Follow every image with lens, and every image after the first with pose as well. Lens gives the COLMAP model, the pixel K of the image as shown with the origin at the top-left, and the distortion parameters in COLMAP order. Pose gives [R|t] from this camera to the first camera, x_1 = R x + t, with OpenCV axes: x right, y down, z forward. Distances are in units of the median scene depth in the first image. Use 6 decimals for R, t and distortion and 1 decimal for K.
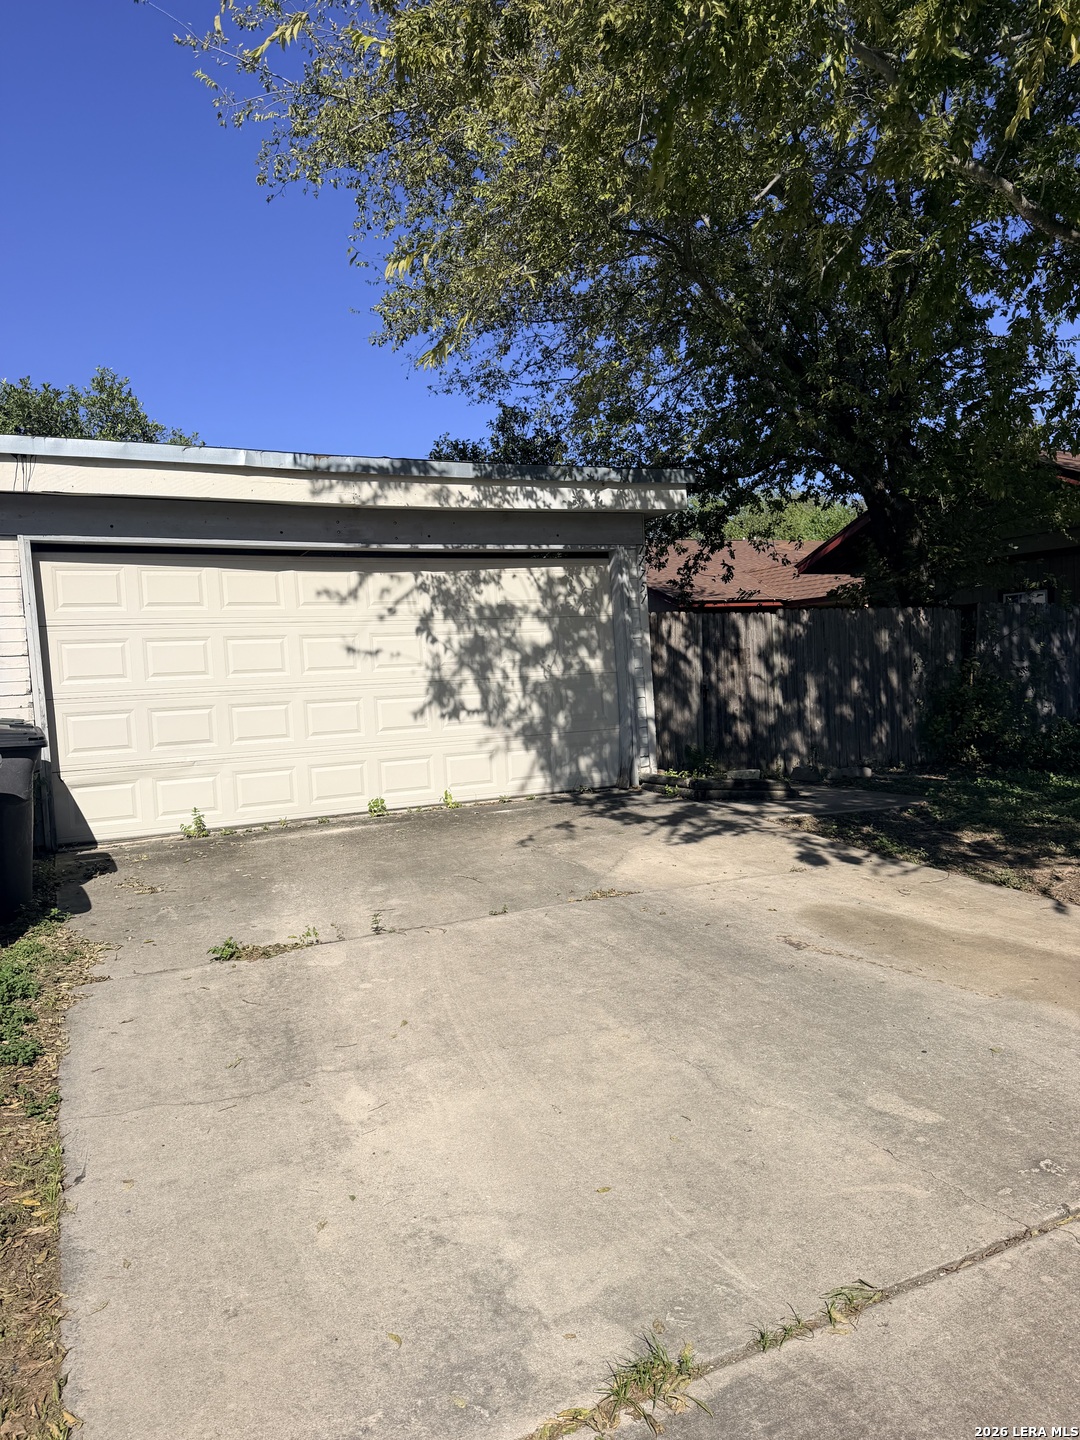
lens RADIAL K [[1008.5, 0, 539.8], [0, 1008.5, 715.9], [0, 0, 1]] dist [-0.005531, -0.000823]
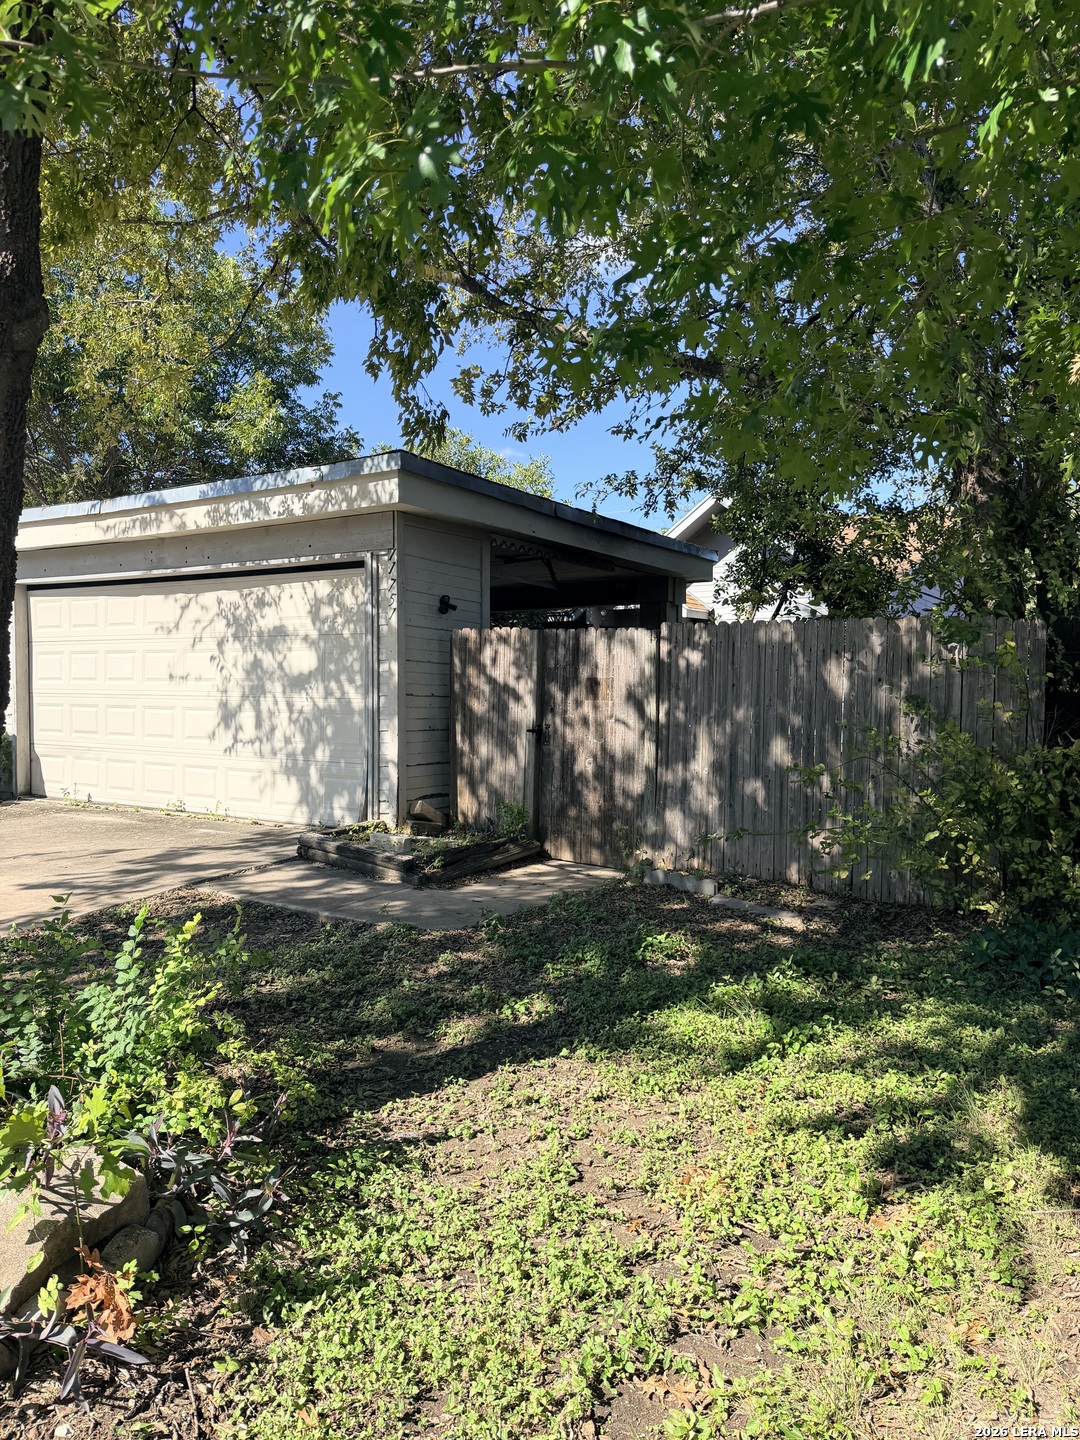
lens RADIAL K [[1008.5, 0, 539.7], [0, 1008.5, 725.6], [0, 0, 1]] dist [-0.005531, -0.000823]
pose [[0.625481, 0.074433, -0.776681, 0.758502], [-0.072502, 0.996677, 0.037128, -0.062570], [0.776864, 0.033088, 0.628799, 0.530308]]
